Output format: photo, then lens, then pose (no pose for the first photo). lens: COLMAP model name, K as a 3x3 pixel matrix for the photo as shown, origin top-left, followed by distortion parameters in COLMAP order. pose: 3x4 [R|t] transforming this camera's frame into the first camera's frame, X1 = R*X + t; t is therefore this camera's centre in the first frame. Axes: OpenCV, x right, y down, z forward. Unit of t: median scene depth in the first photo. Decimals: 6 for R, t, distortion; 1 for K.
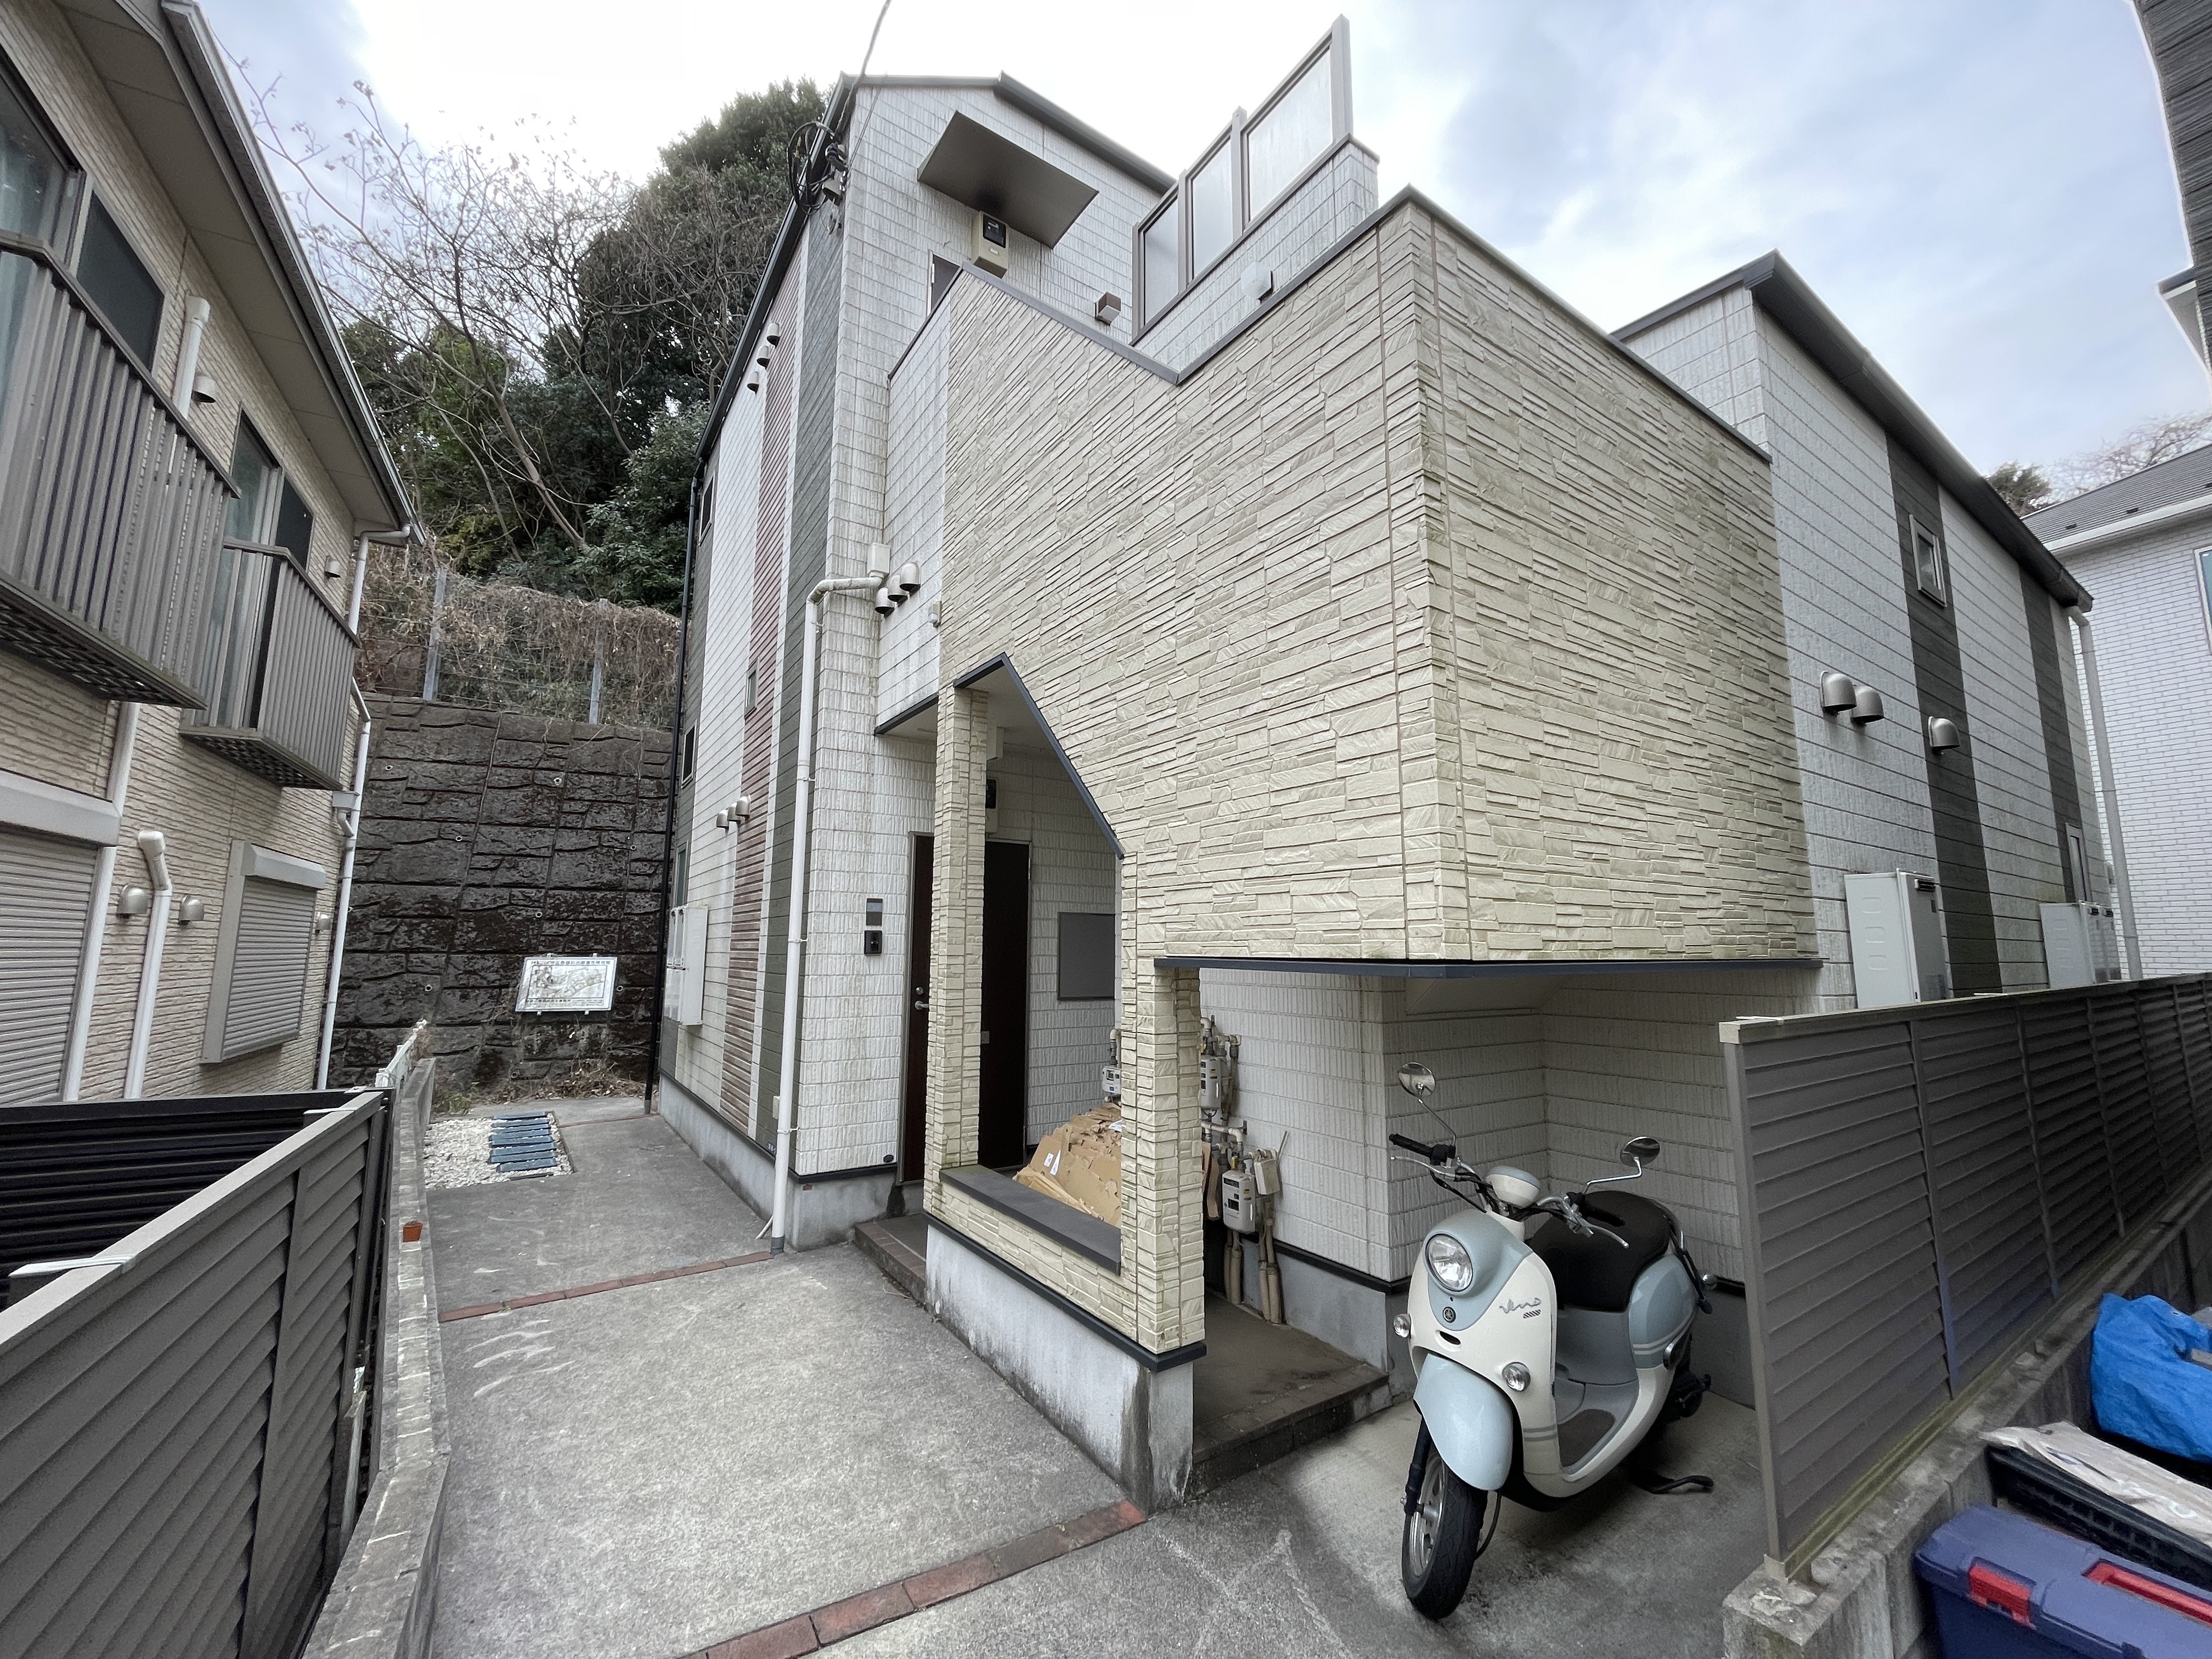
lens RADIAL K [[886.0, 0, 1107.5], [0, 886.0, 827.3], [0, 0, 1]] dist [-0.004167, -0.000304]
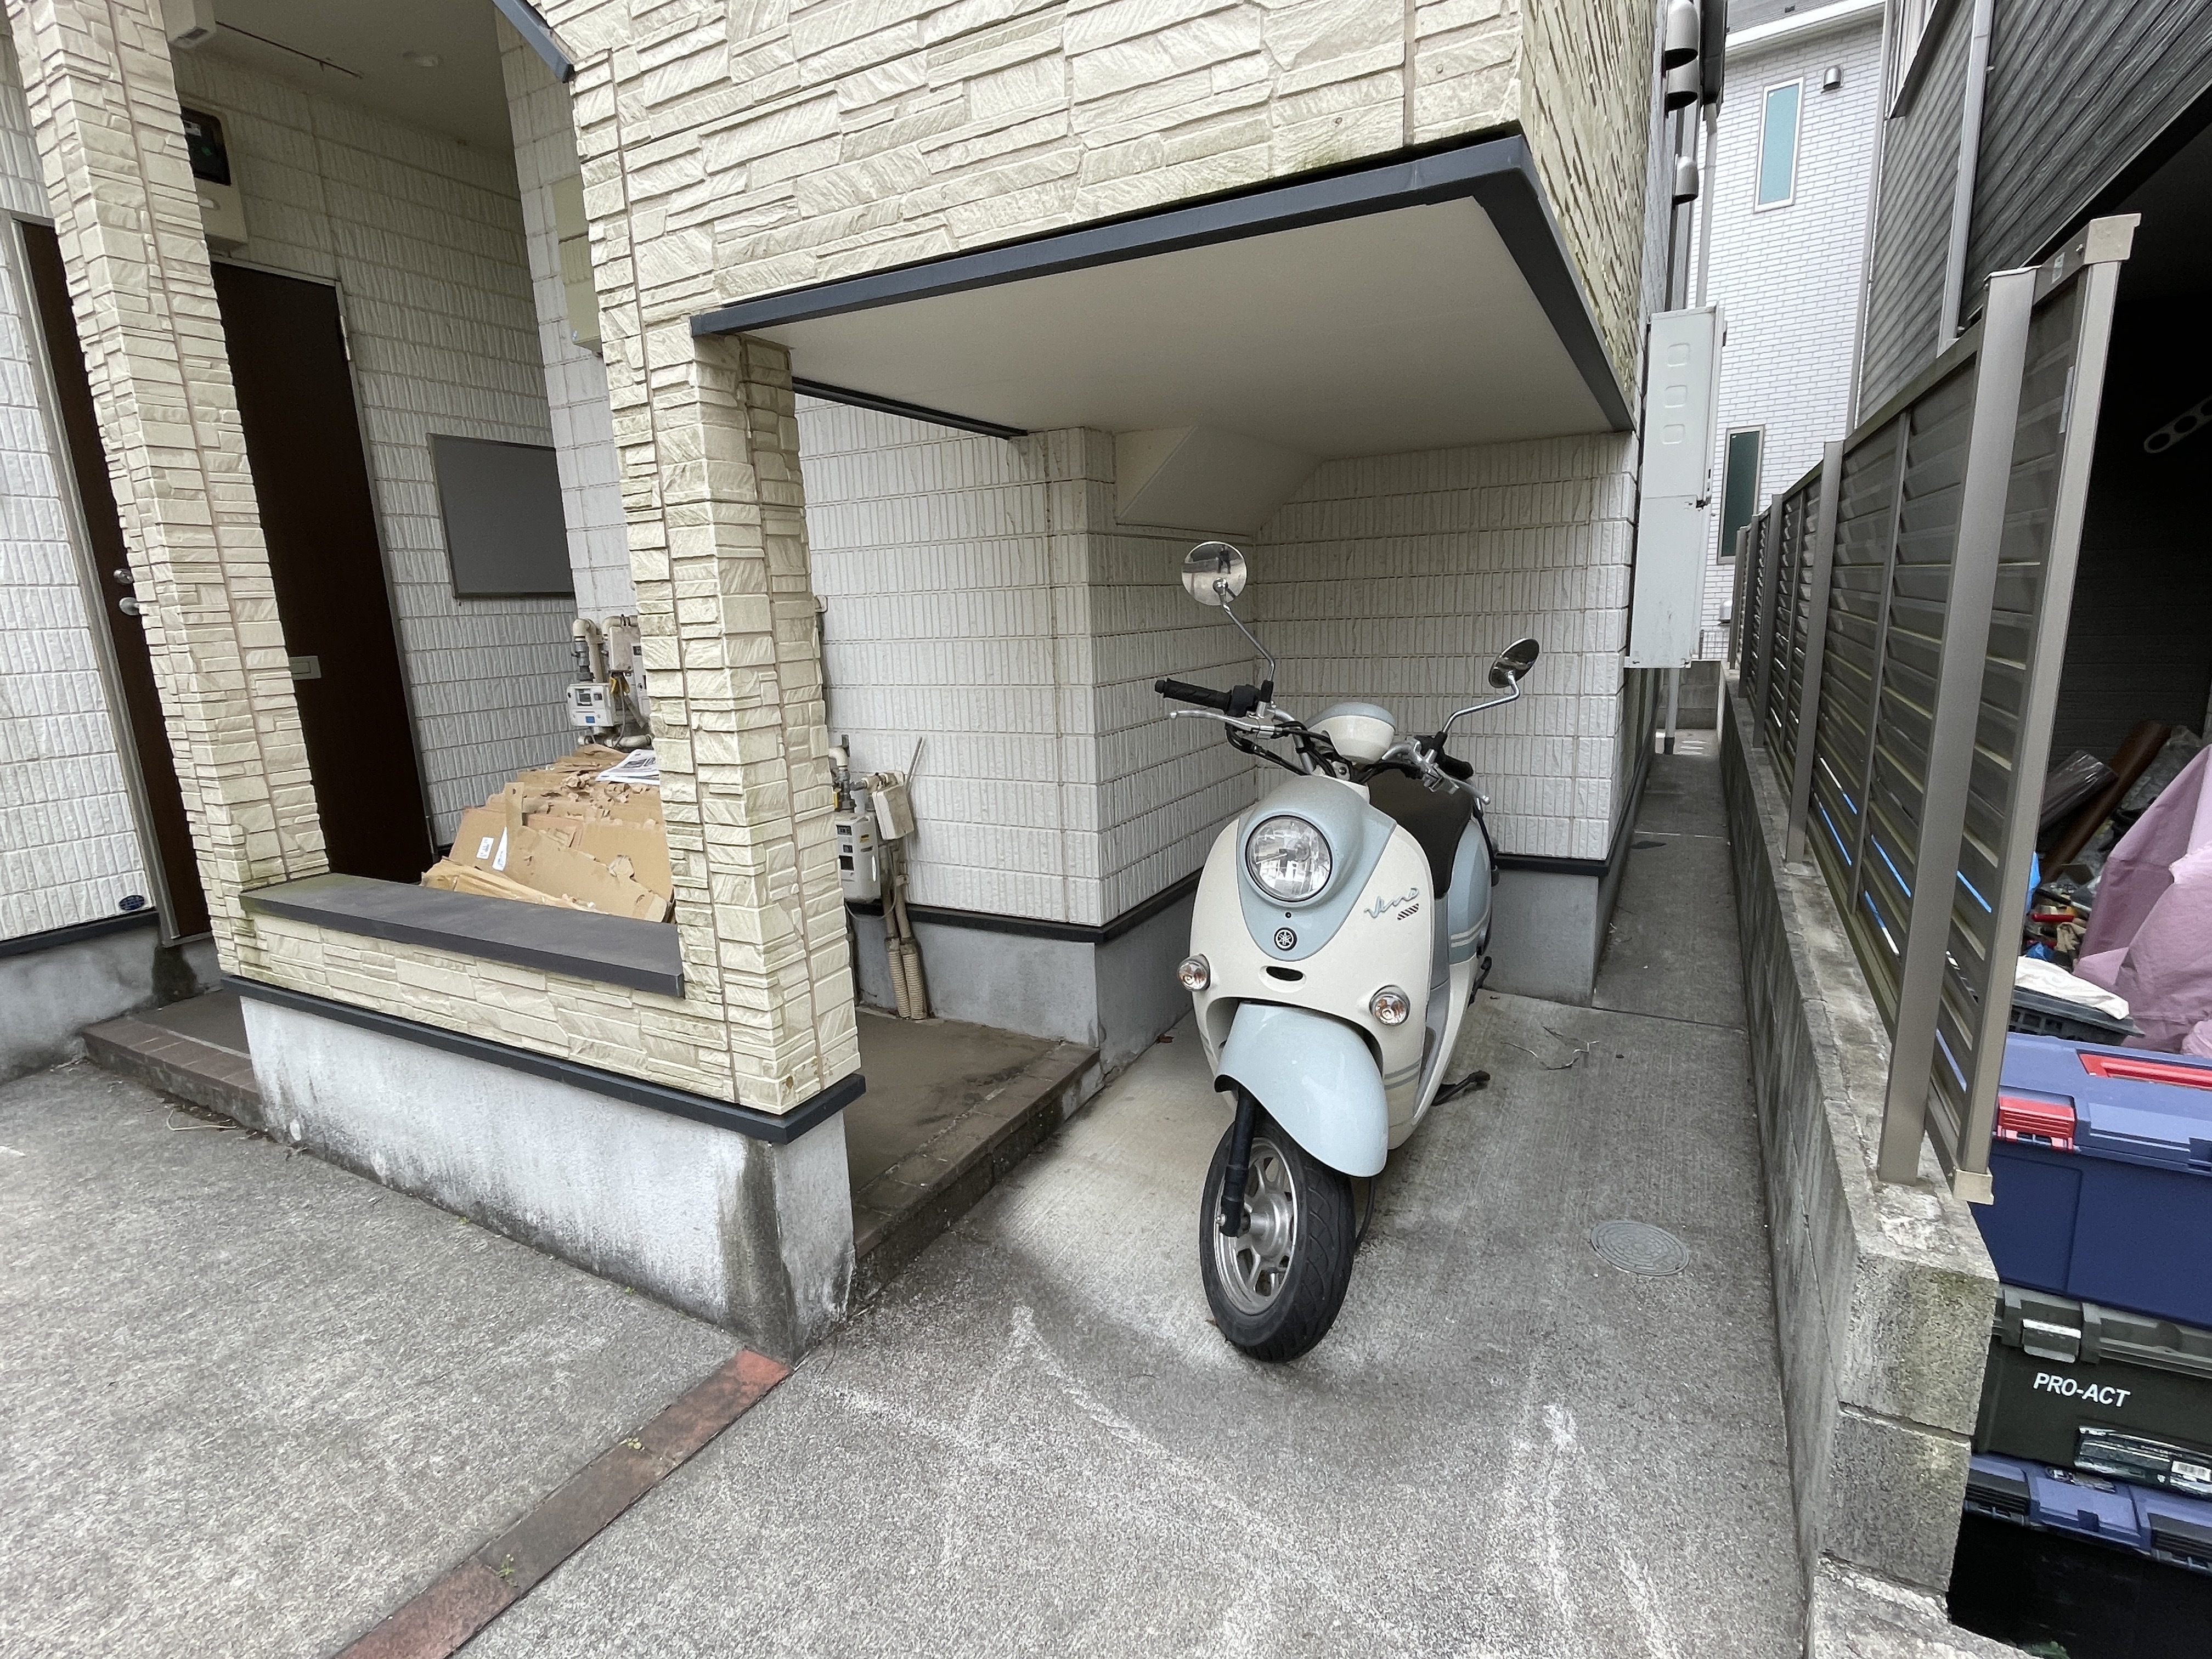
lens RADIAL K [[1074.7, 0, 1102.9], [0, 1074.7, 830.3], [0, 0, 1]] dist [-0.002634, -0.000723]
pose [[0.883496, -0.136892, 0.447991, -0.028912], [-0.020769, 0.943961, 0.329404, 0.160904], [-0.467979, -0.300331, 0.831142, 0.313470]]
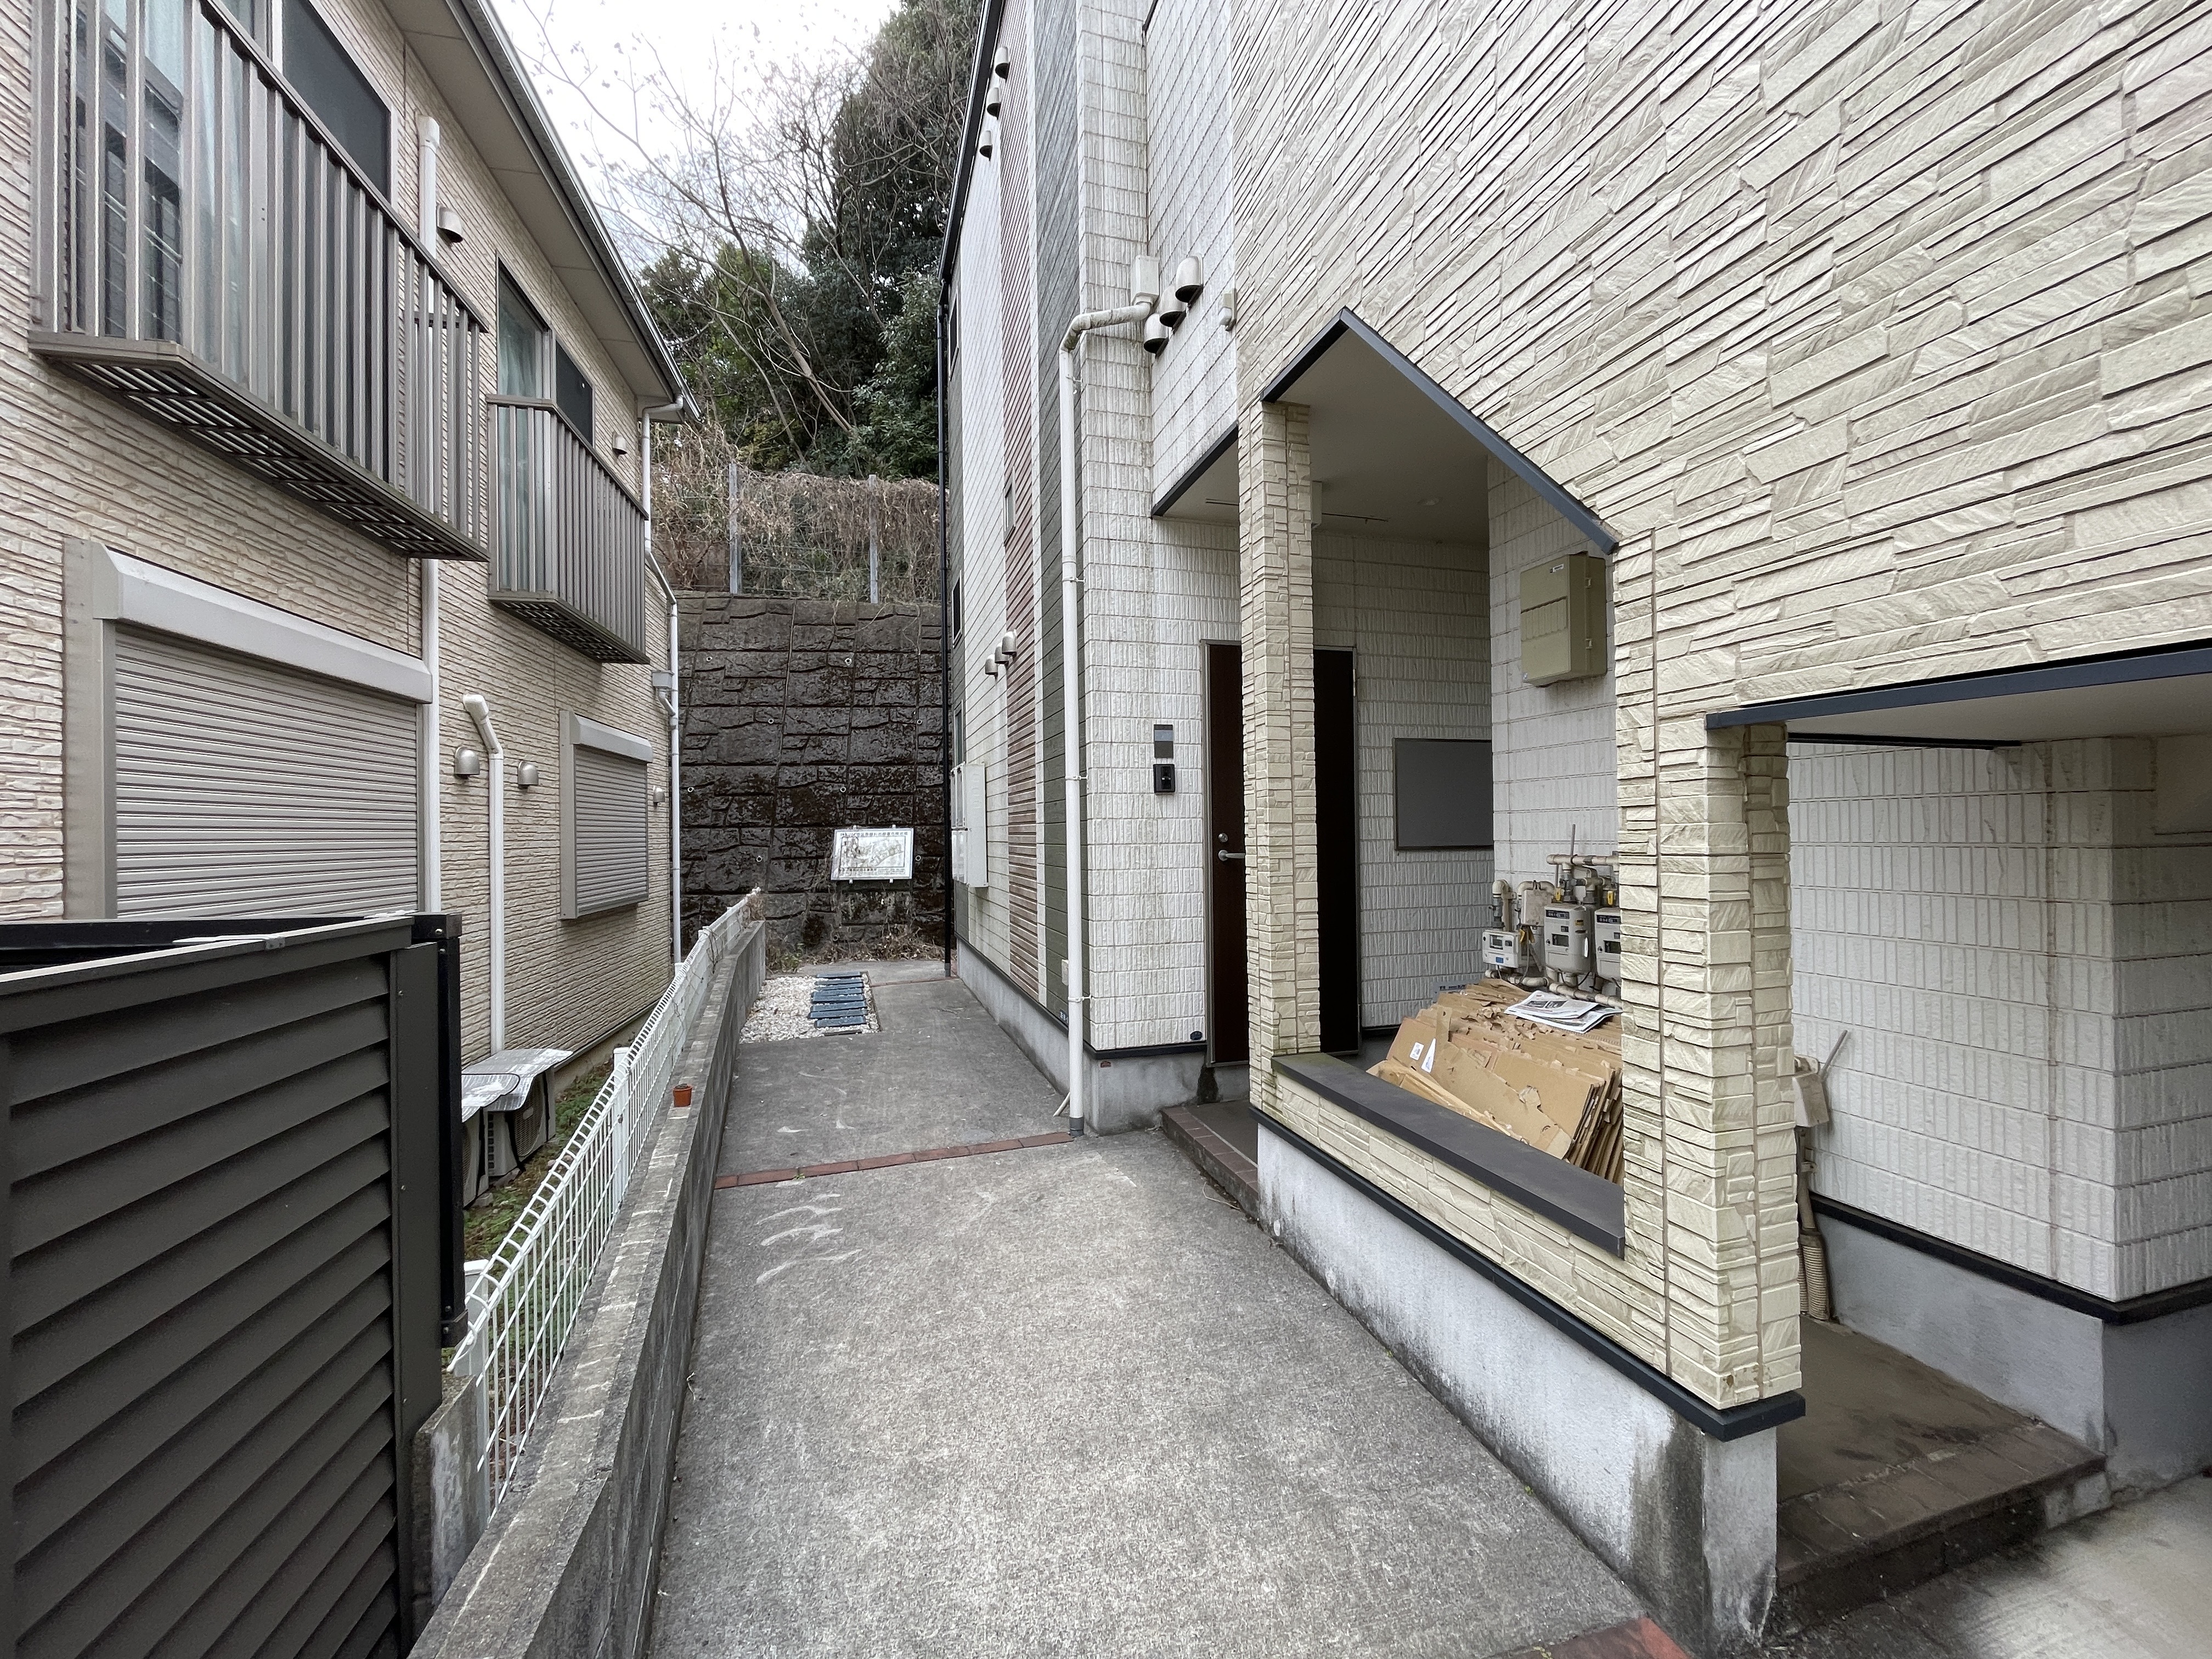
lens RADIAL K [[886.0, 0, 1107.3], [0, 886.0, 828.4], [0, 0, 1]] dist [-0.004167, -0.000304]
pose [[0.954284, -0.020224, -0.298217, -0.104012], [0.060389, 0.990179, 0.126092, 0.098582], [0.292738, -0.138337, 0.946133, 0.297634]]
